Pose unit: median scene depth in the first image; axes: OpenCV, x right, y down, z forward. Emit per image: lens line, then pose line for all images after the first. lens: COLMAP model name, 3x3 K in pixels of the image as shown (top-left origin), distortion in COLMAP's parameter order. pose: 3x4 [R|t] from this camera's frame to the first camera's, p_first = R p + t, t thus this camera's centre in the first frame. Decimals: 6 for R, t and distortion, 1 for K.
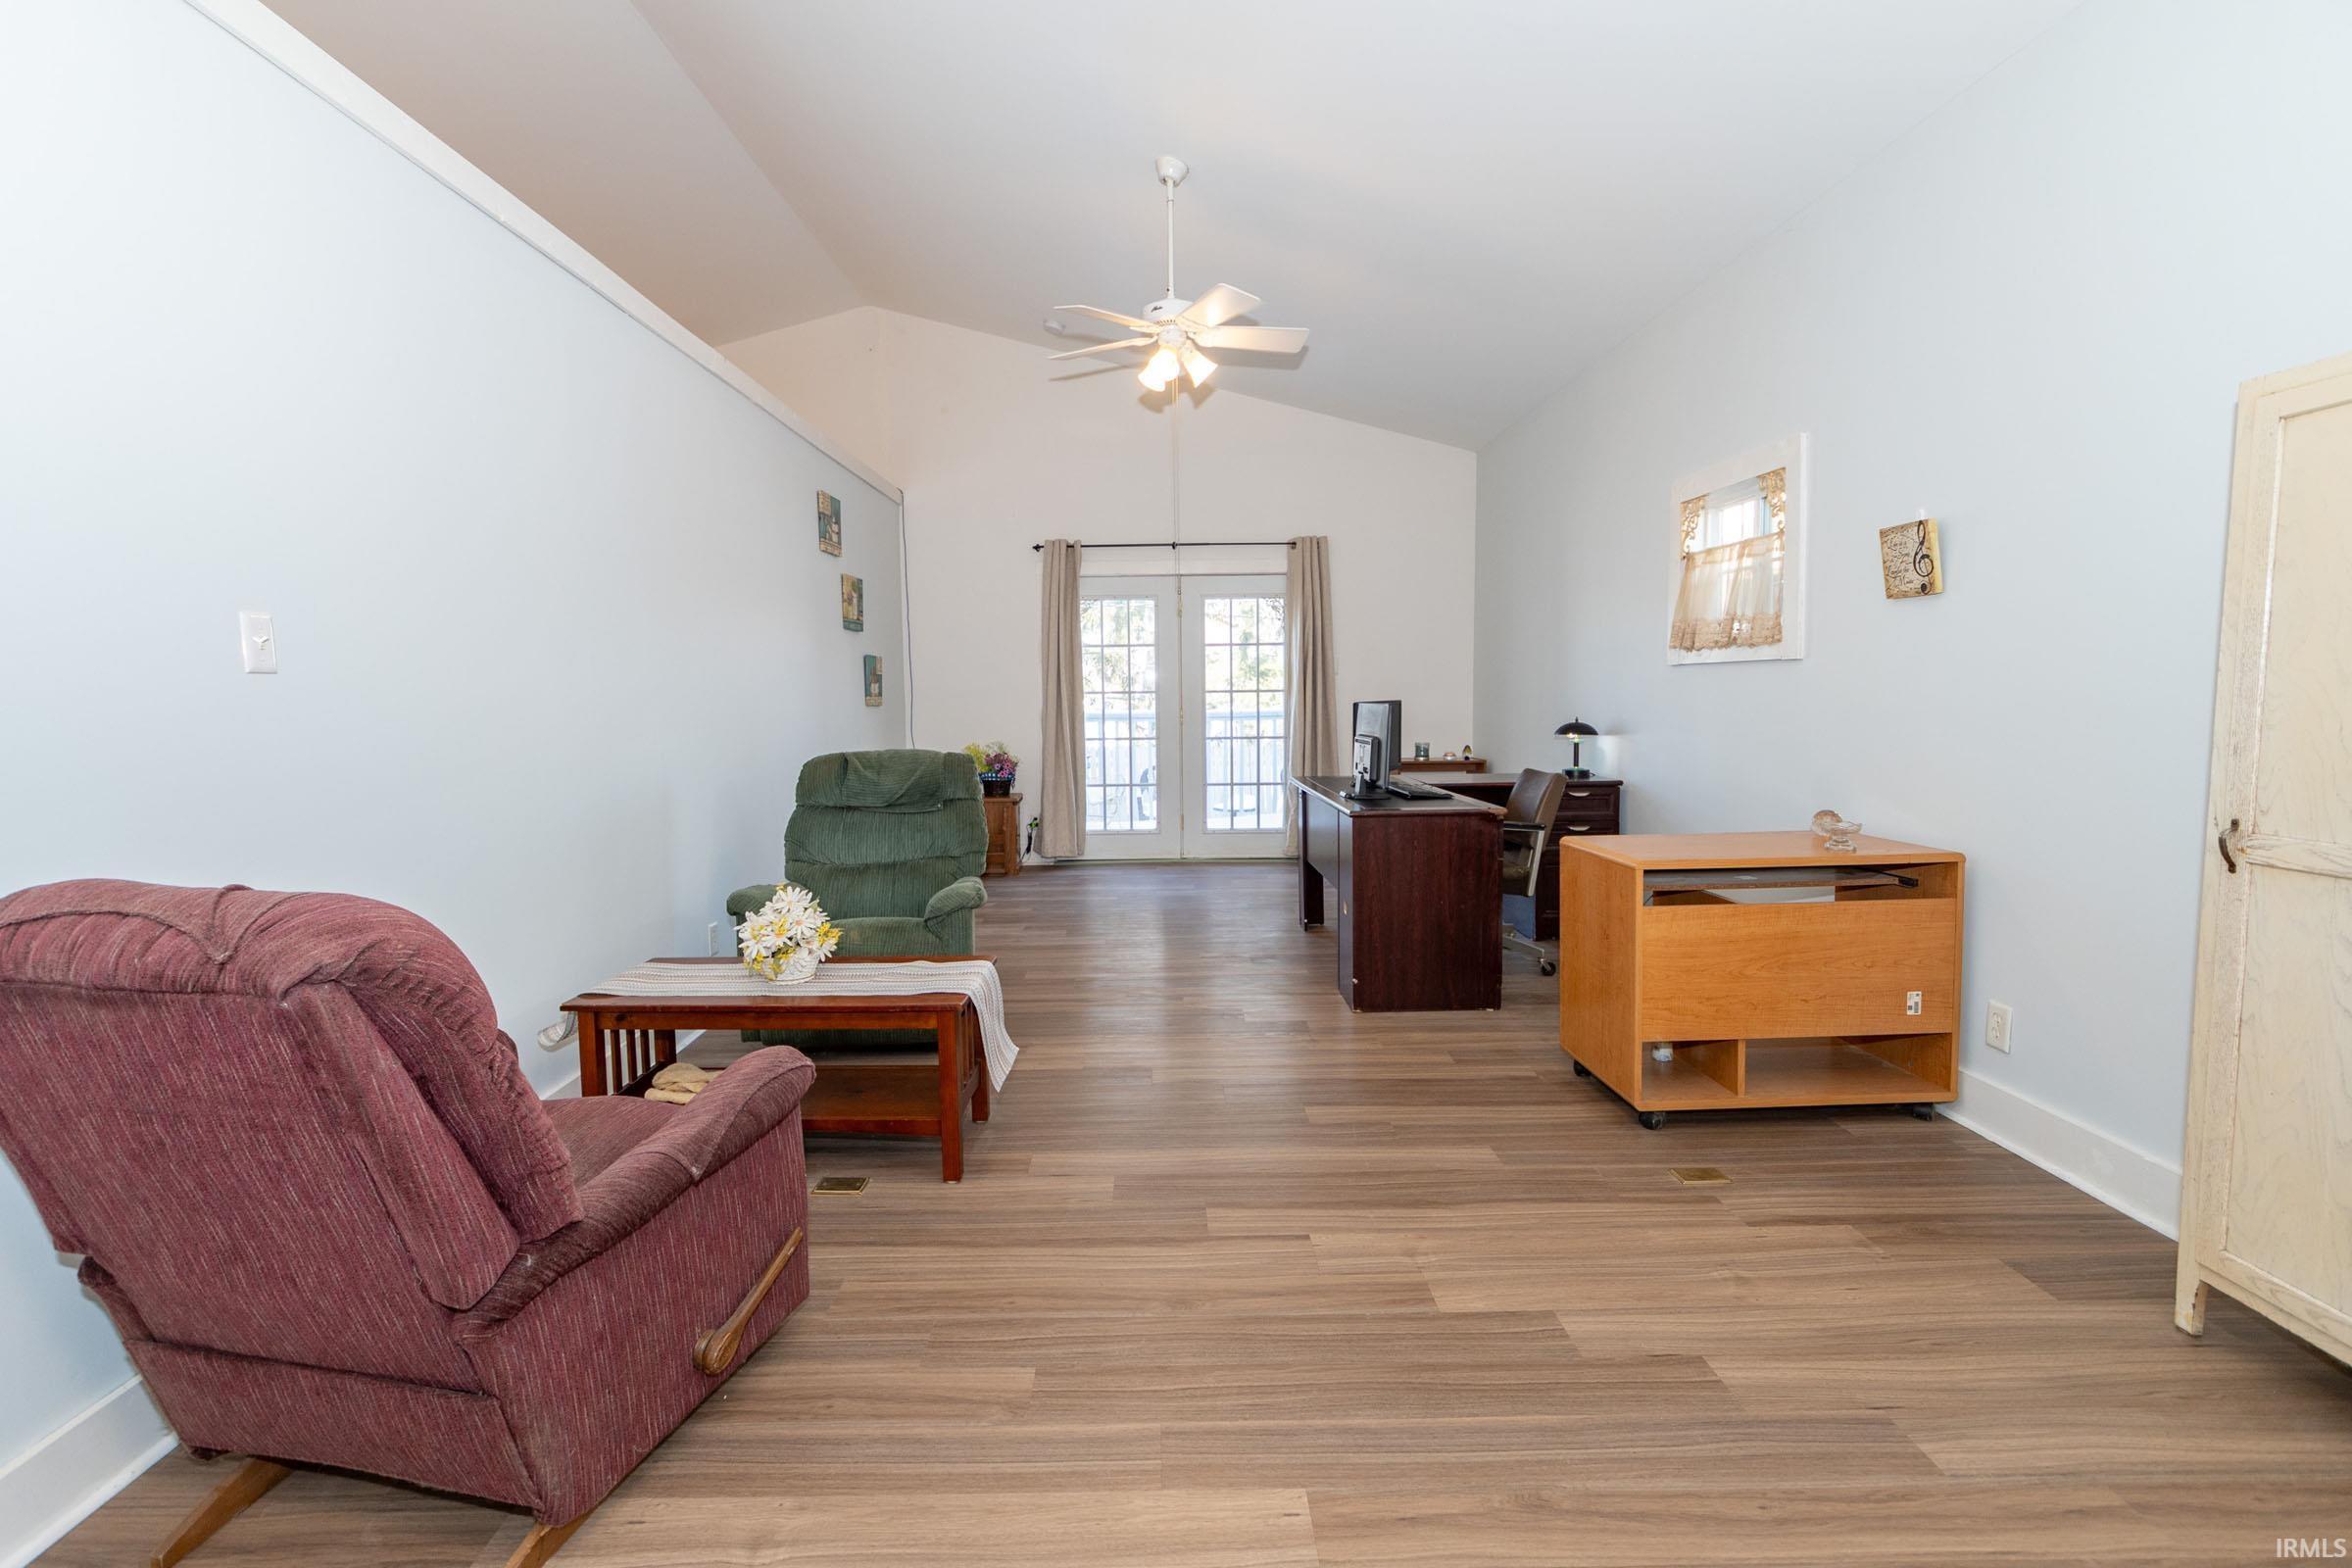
lens RADIAL K [[1036.4, 0, 1144.8], [0, 1036.4, 766.3], [0, 0, 1]] dist [0.004467, -0.002354]
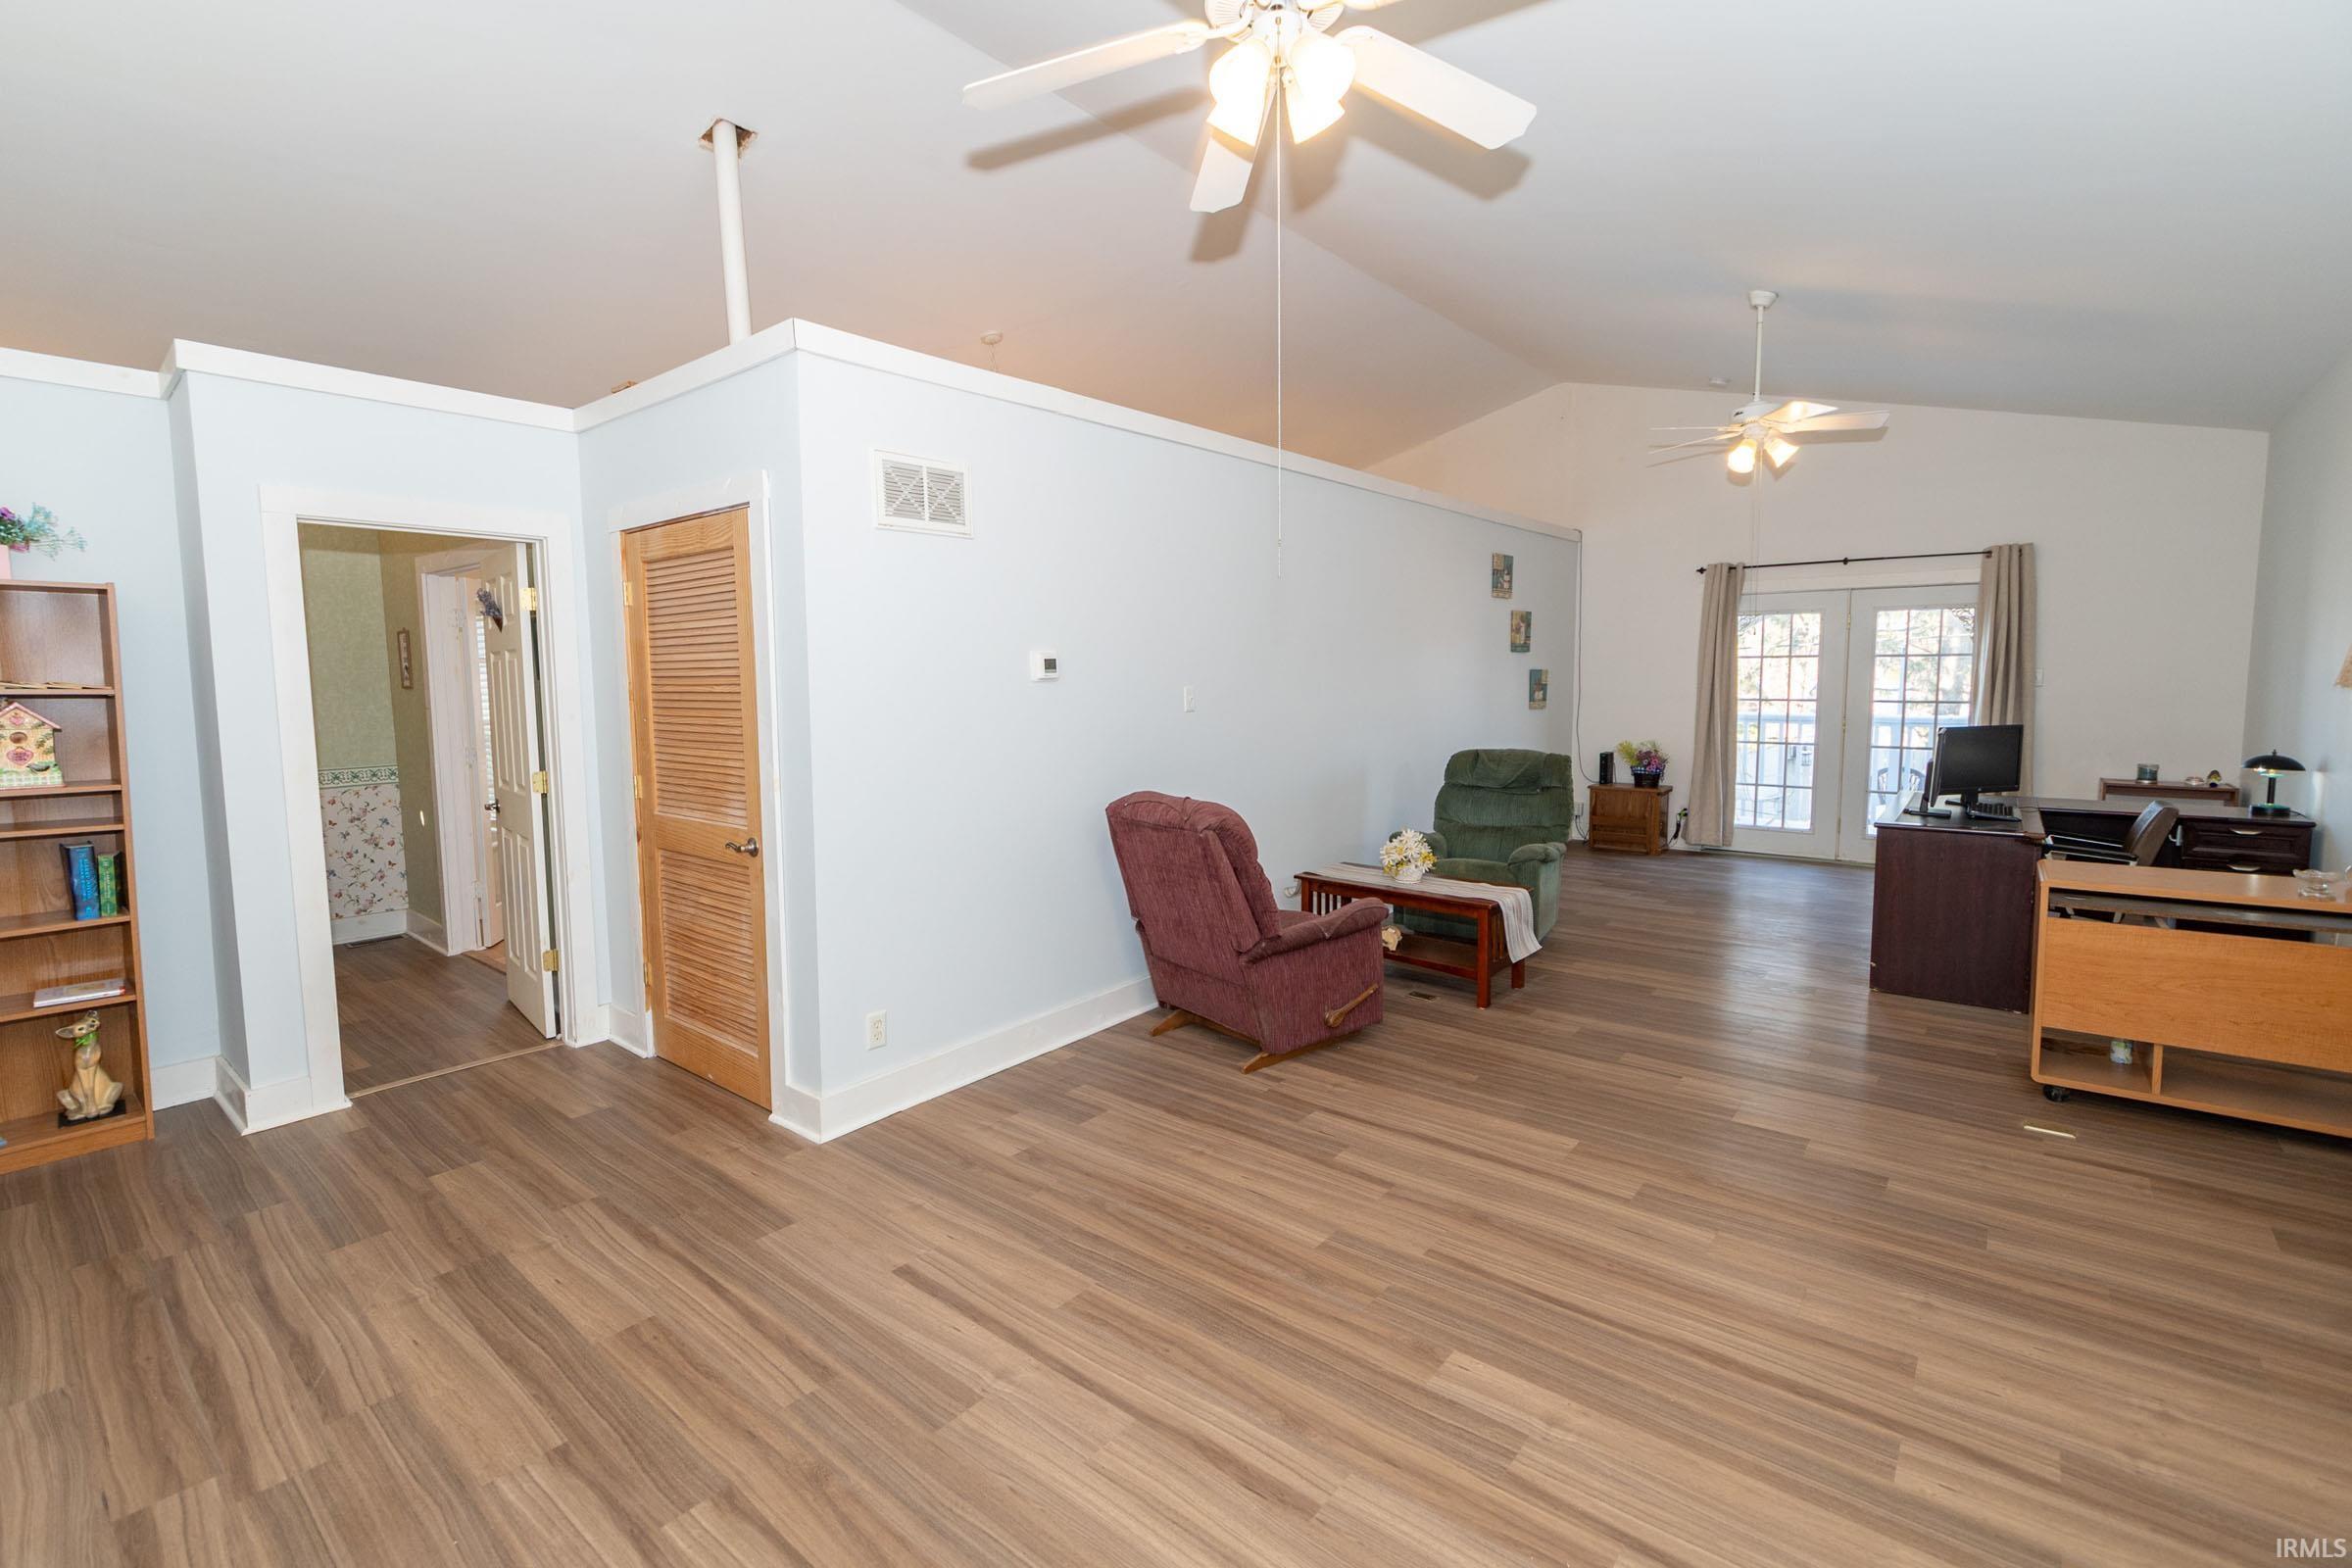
lens RADIAL K [[1036.4, 0, 1163.0], [0, 1036.4, 775.8], [0, 0, 1]] dist [0.004467, -0.002354]
pose [[0.769566, 0.071004, -0.634607, 0.438273], [-0.048381, 0.997426, 0.052928, -0.046268], [0.636731, -0.010028, 0.771021, -0.614580]]
